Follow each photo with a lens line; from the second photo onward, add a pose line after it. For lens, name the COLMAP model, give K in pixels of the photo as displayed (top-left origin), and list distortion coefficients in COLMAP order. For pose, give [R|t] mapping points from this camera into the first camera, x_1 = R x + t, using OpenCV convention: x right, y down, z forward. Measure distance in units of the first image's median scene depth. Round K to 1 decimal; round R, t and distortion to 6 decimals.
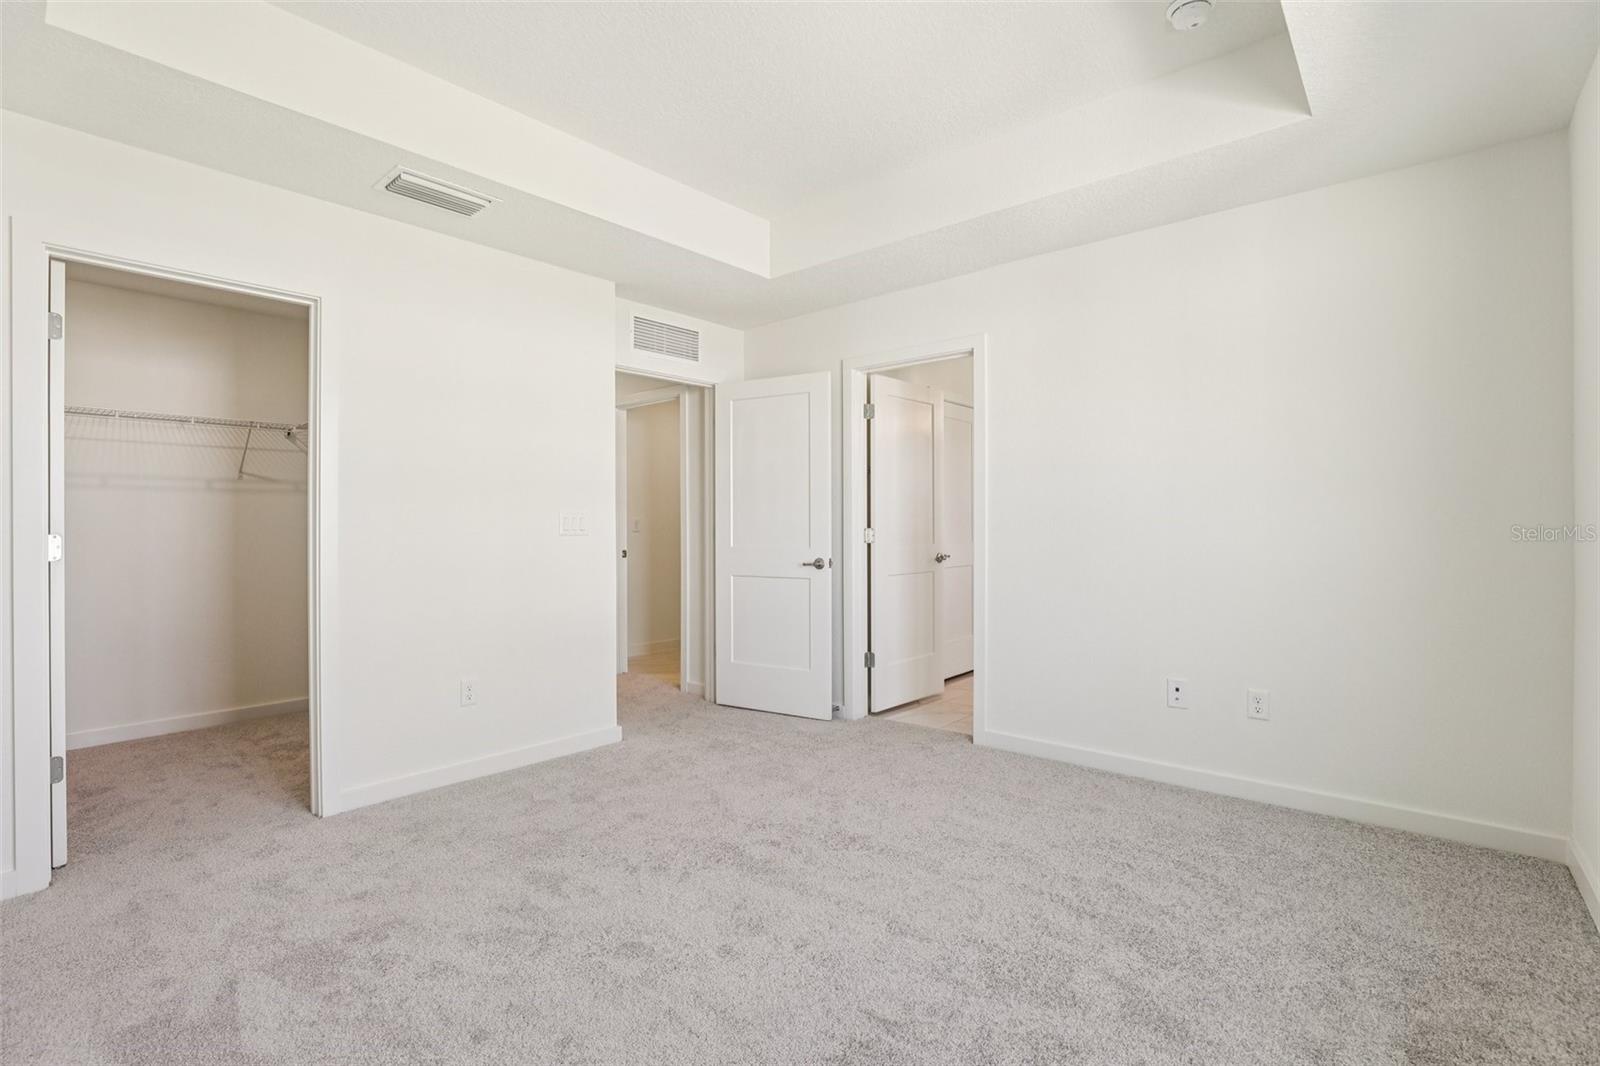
lens RADIAL K [[731.5, 0, 783.9], [0, 731.5, 528.8], [0, 0, 1]] dist [-0.028235, 0.005757]
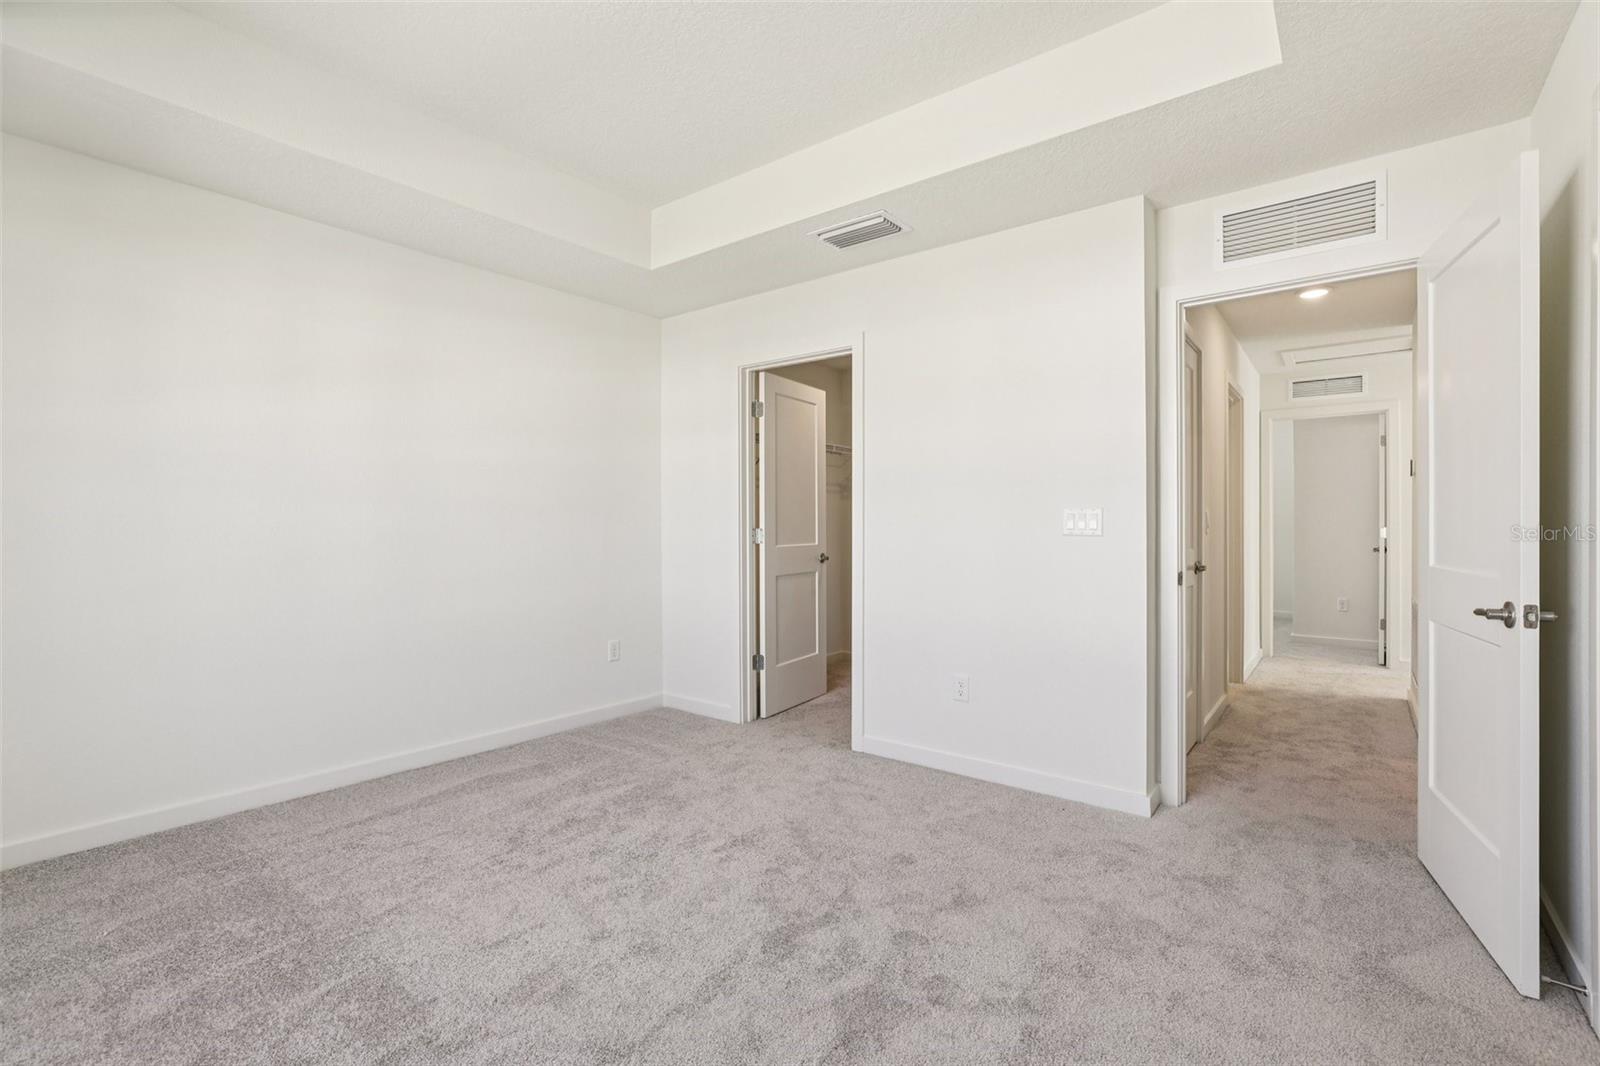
lens RADIAL K [[731.5, 0, 785.4], [0, 731.5, 534.2], [0, 0, 1]] dist [-0.028235, 0.005757]
pose [[0.058271, 0.022126, -0.998056, 0.646303], [0.003897, 0.999742, 0.022391, -0.016214], [0.998293, -0.005194, 0.058170, 0.797772]]
